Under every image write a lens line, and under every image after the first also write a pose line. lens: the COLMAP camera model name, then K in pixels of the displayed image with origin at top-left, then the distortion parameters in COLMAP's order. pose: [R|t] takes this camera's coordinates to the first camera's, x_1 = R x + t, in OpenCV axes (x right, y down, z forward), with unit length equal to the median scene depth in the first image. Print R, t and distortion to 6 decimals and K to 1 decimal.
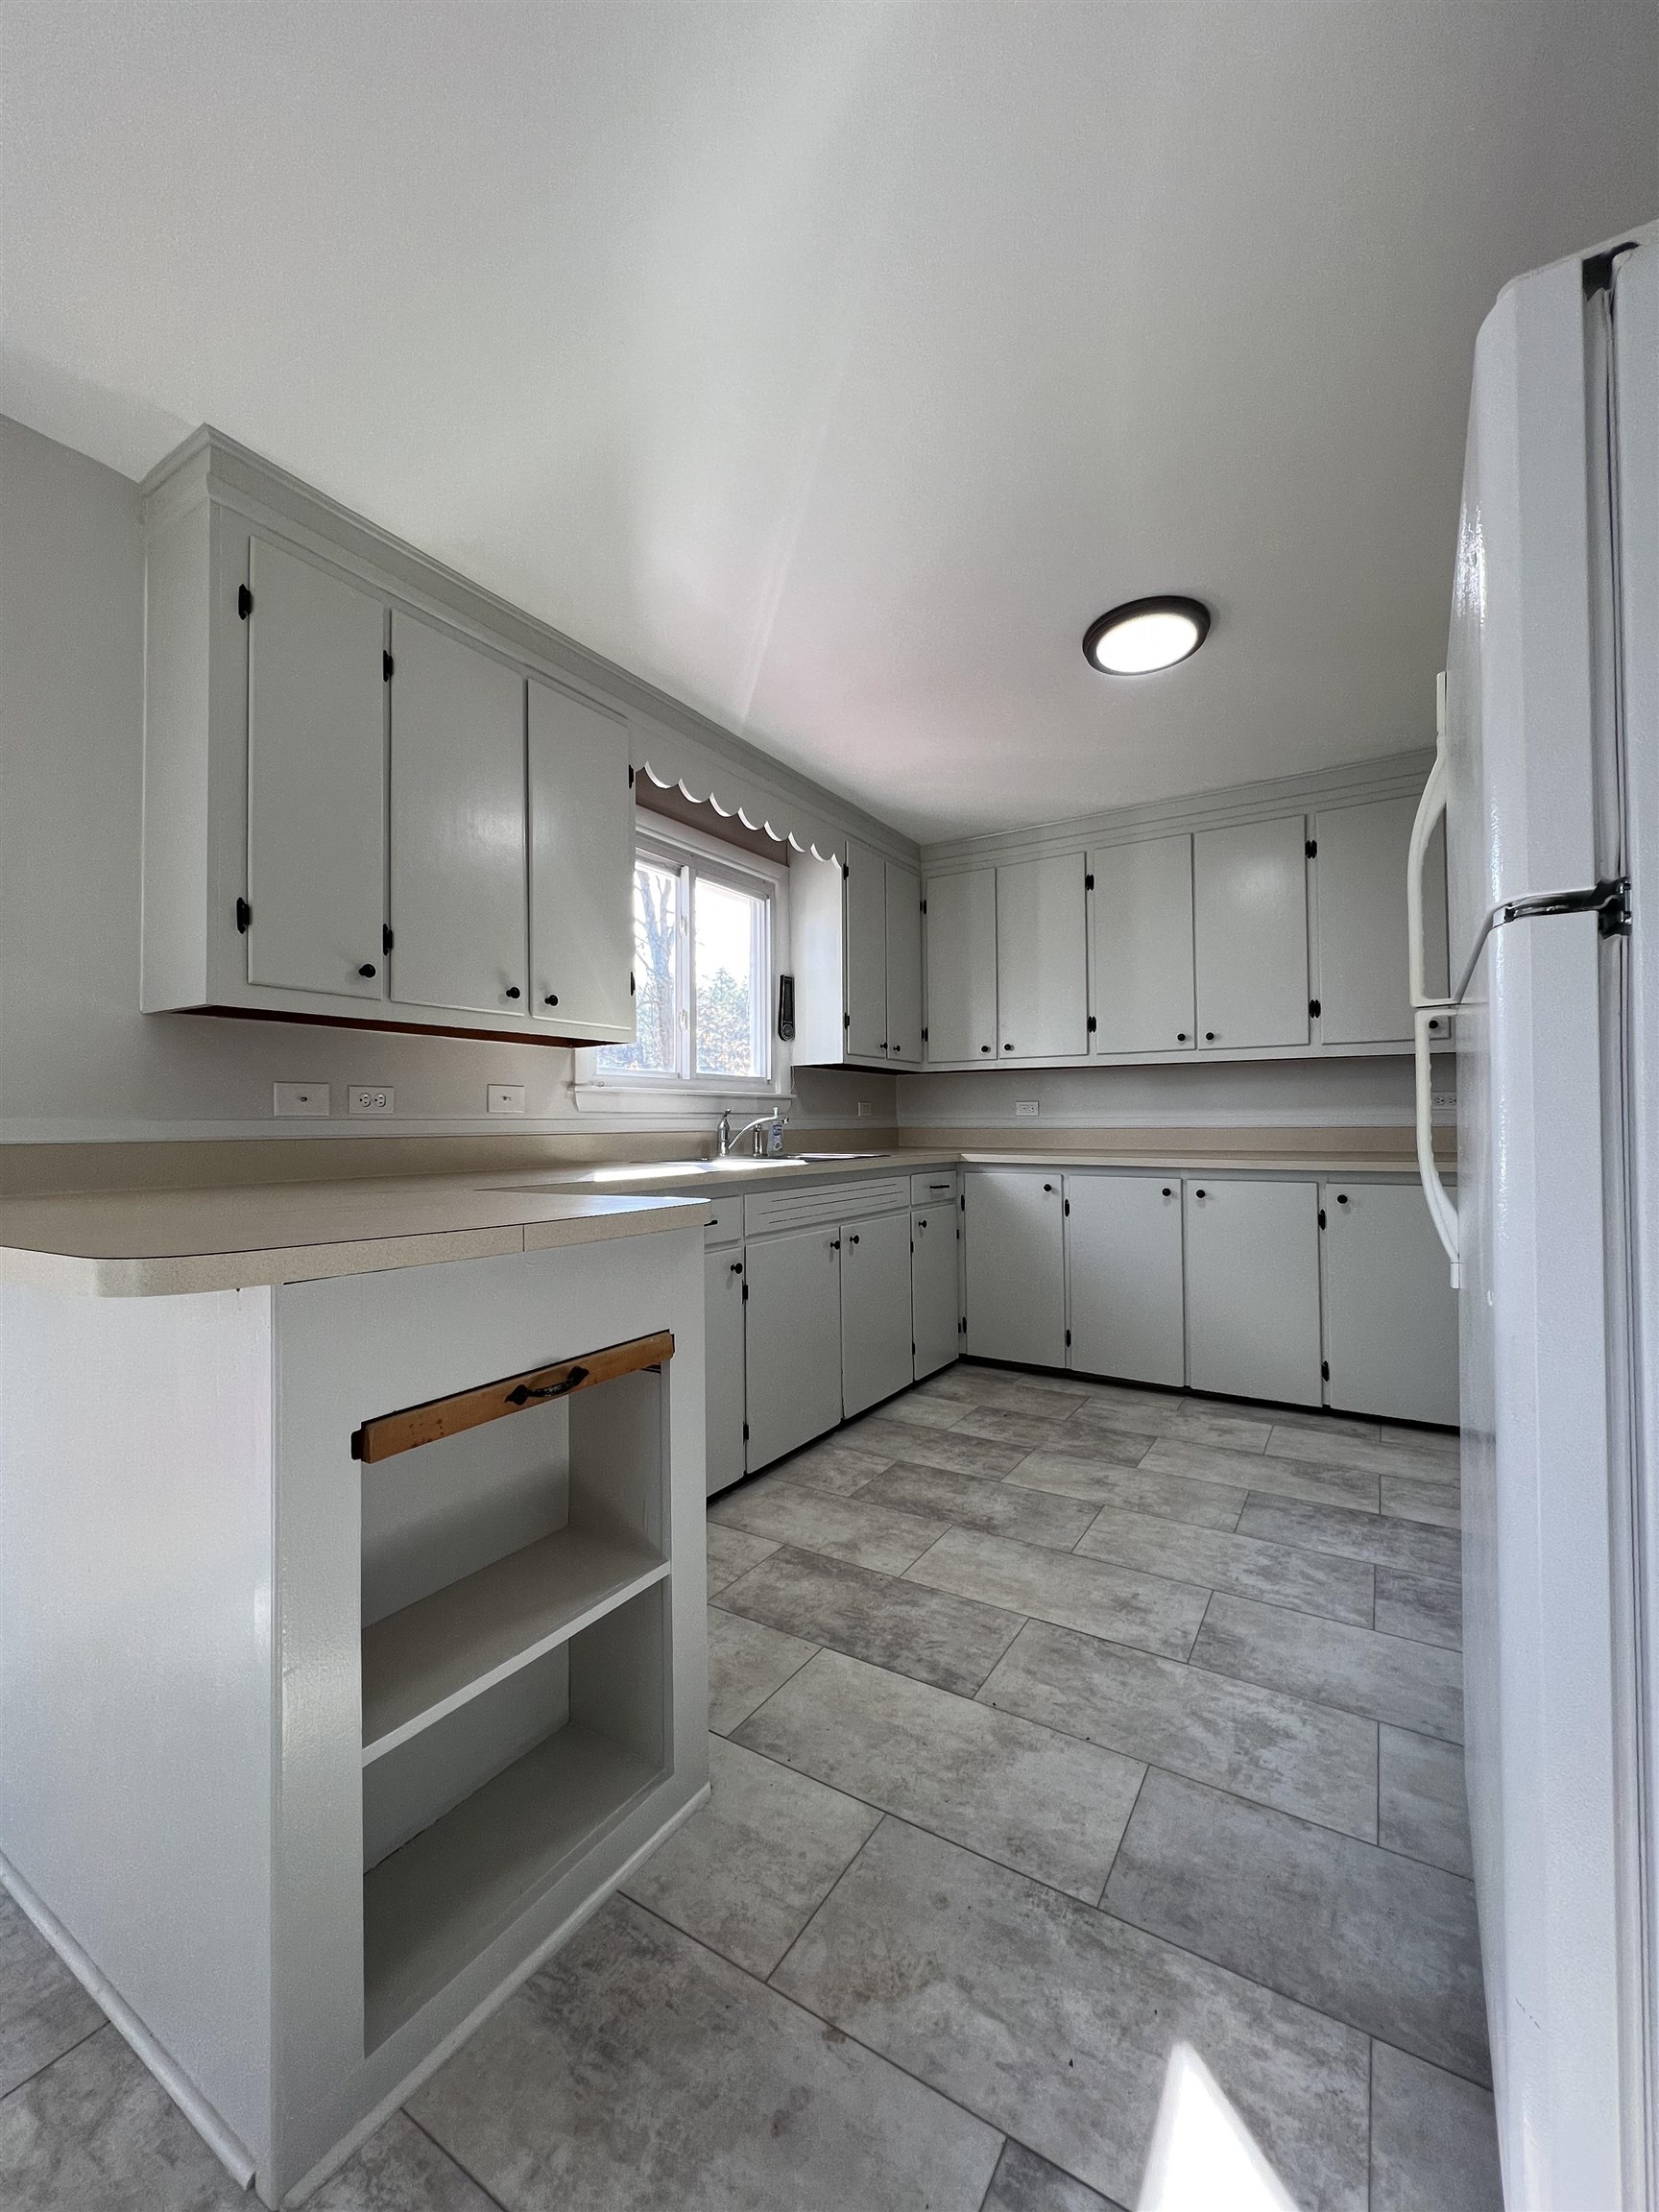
lens RADIAL K [[886.1, 0, 831.4], [0, 886.1, 1103.8], [0, 0, 1]] dist [0.001956, -0.000073]
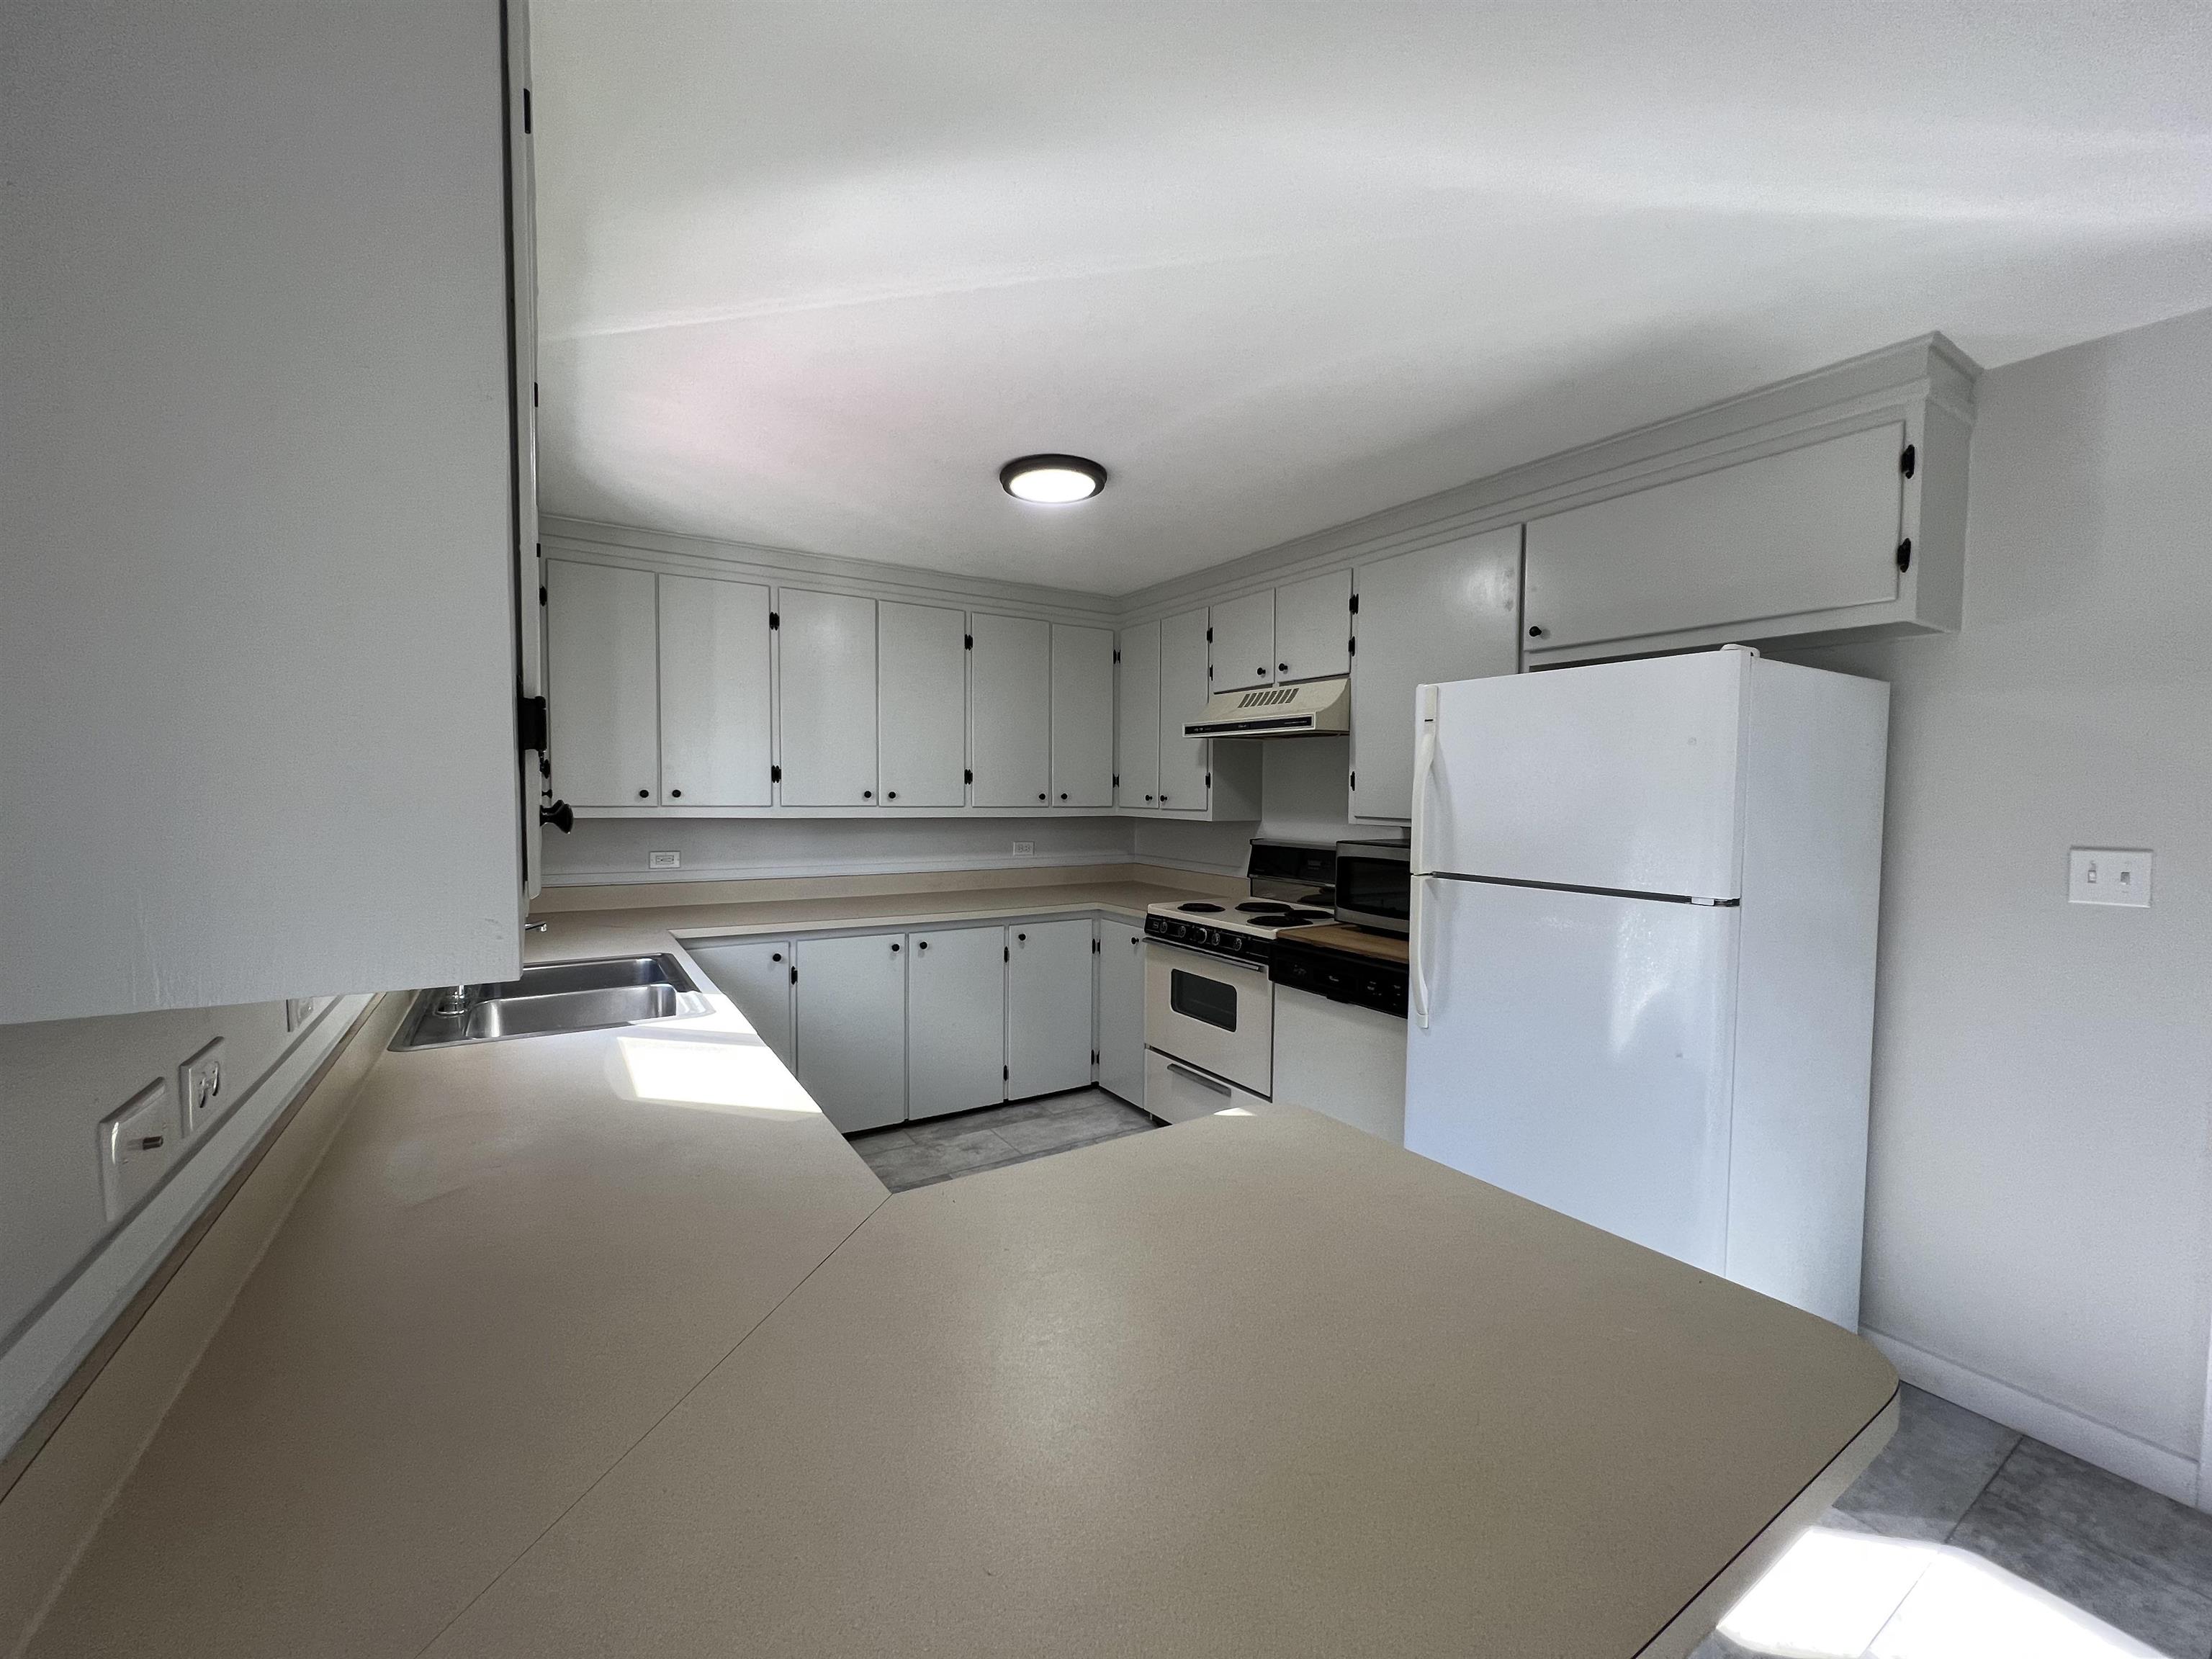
lens RADIAL K [[886.1, 0, 1103.4], [0, 886.1, 829.0], [0, 0, 1]] dist [0.001956, -0.000073]
pose [[0.432959, -0.027022, 0.901009, -0.656669], [-0.036041, 0.998232, 0.047257, -0.142556], [-0.900693, -0.052933, 0.431219, 0.443855]]
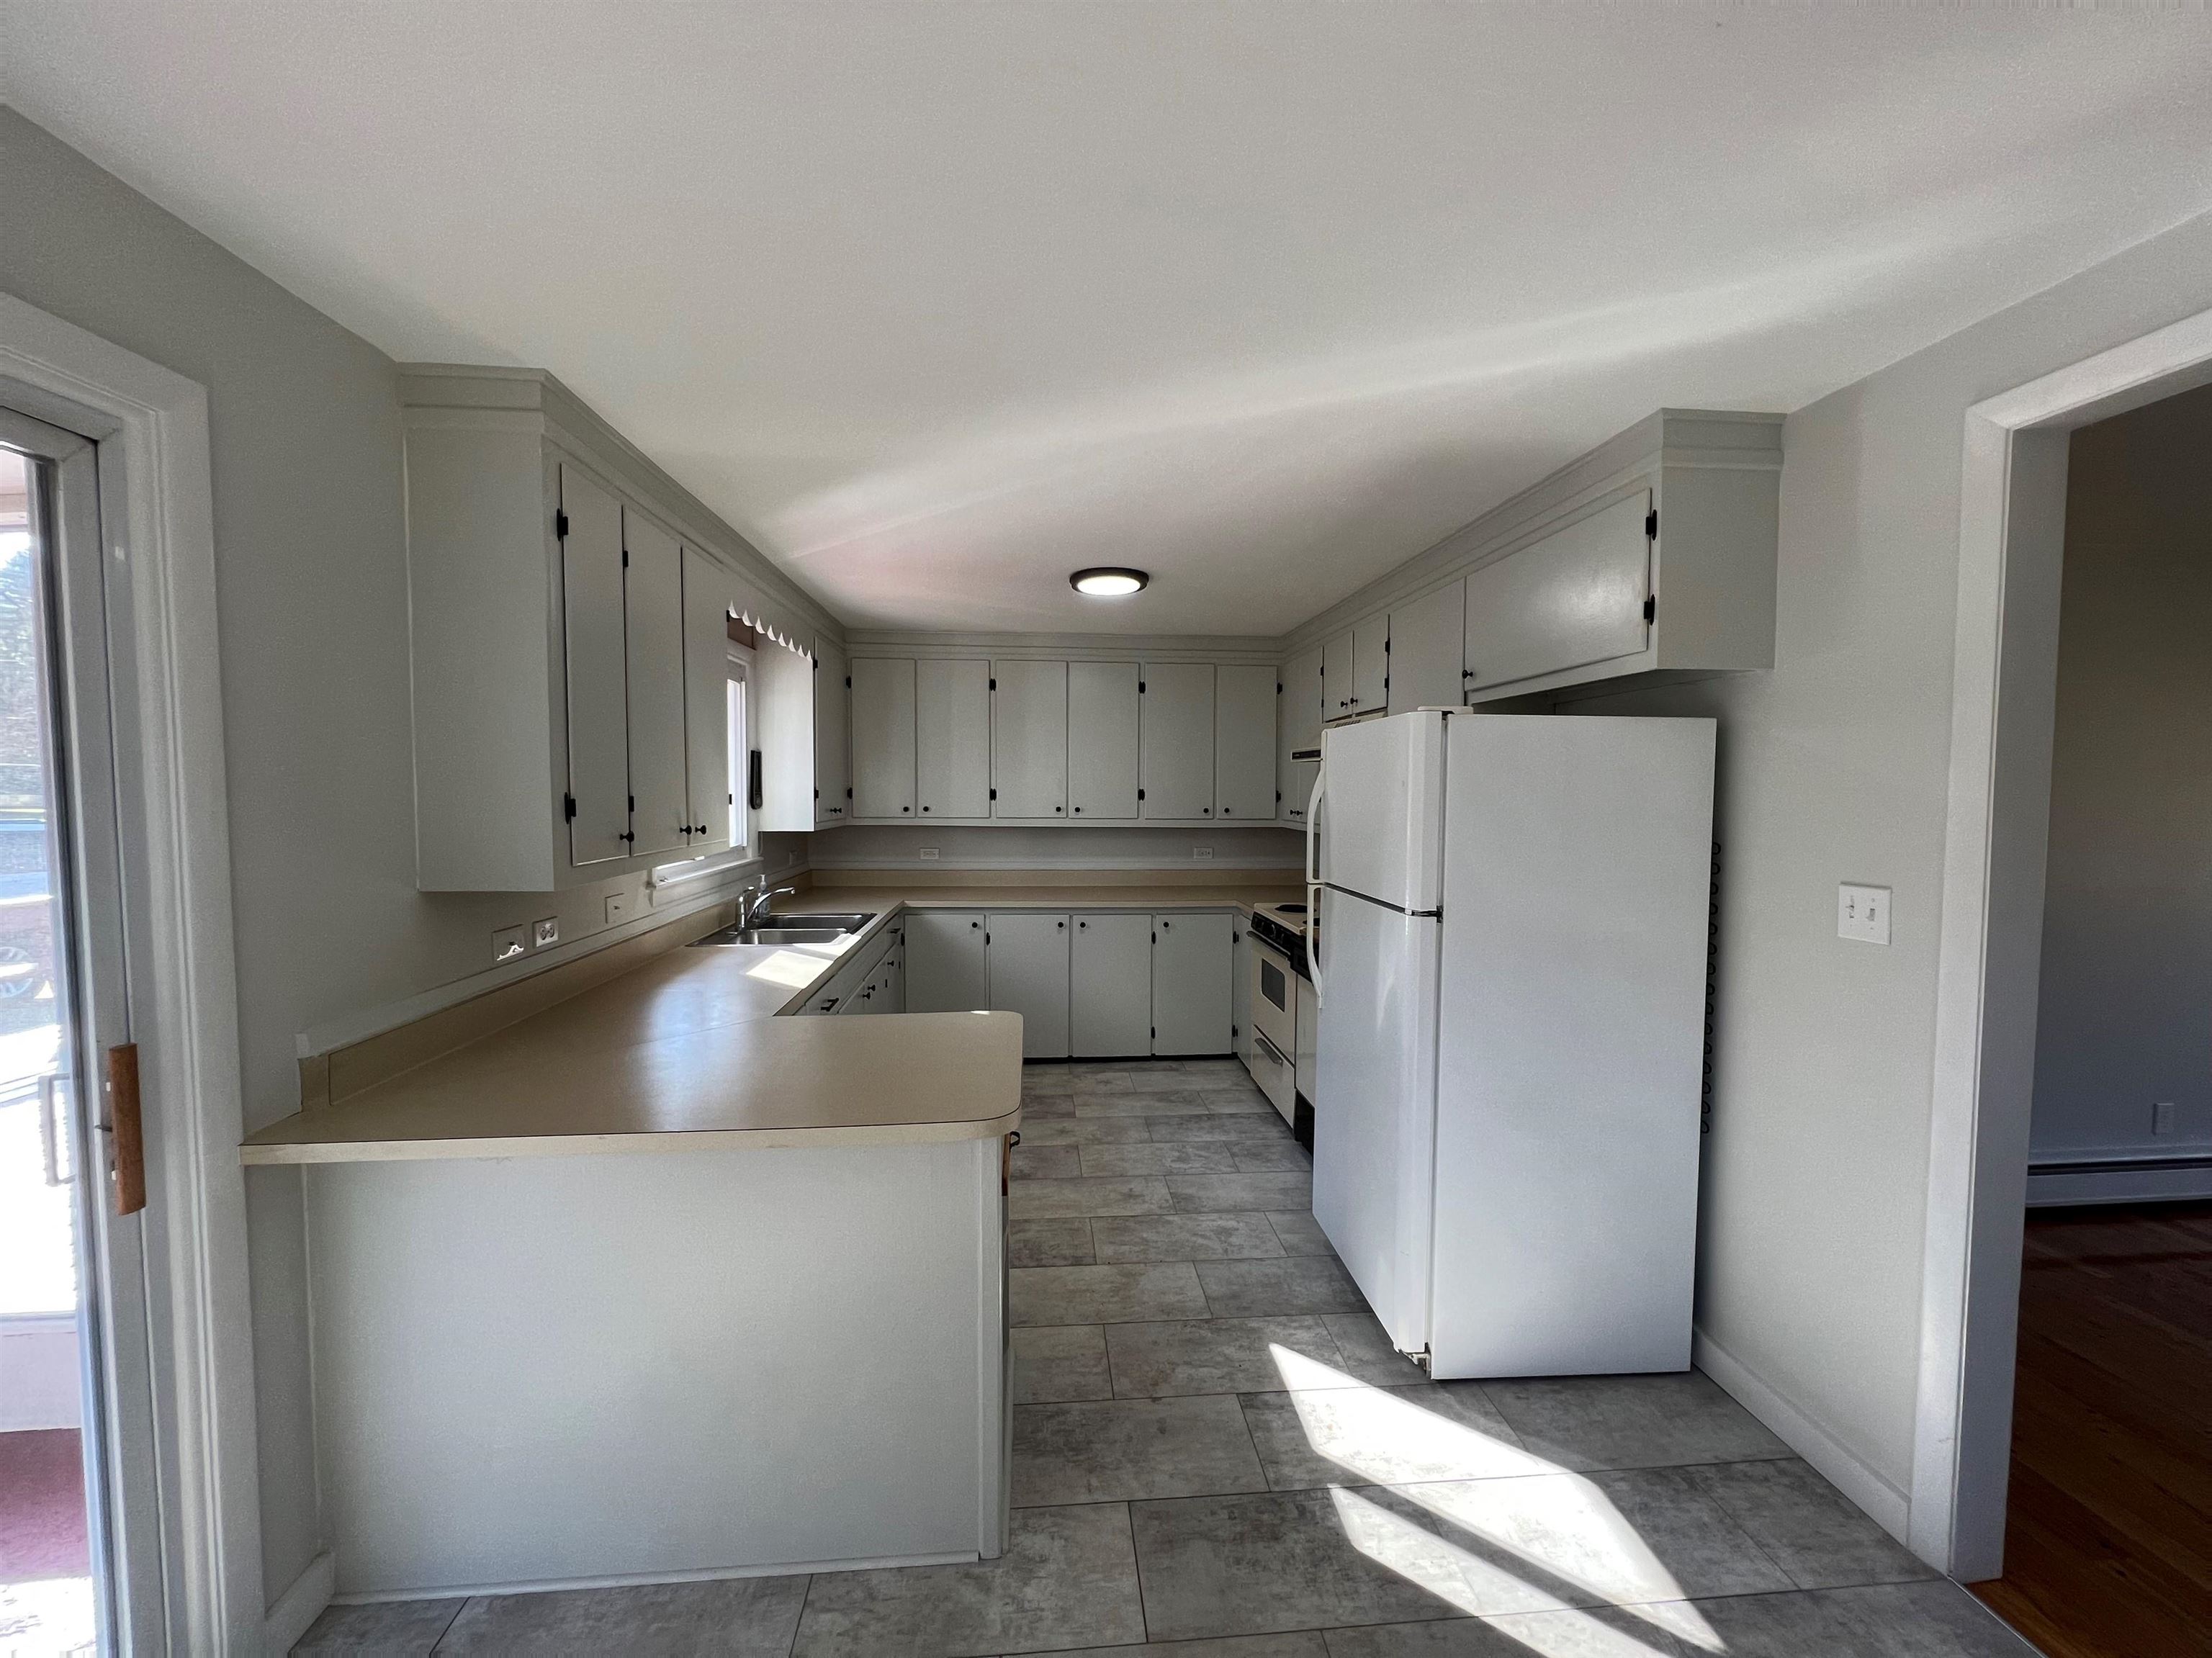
lens RADIAL K [[886.0, 0, 1103.4], [0, 886.0, 828.5], [0, 0, 1]] dist [0.001956, -0.000073]
pose [[0.801240, -0.015646, 0.598138, -0.580055], [-0.026376, 0.997763, 0.061432, -0.200687], [-0.597761, -0.064998, 0.799035, -0.238537]]
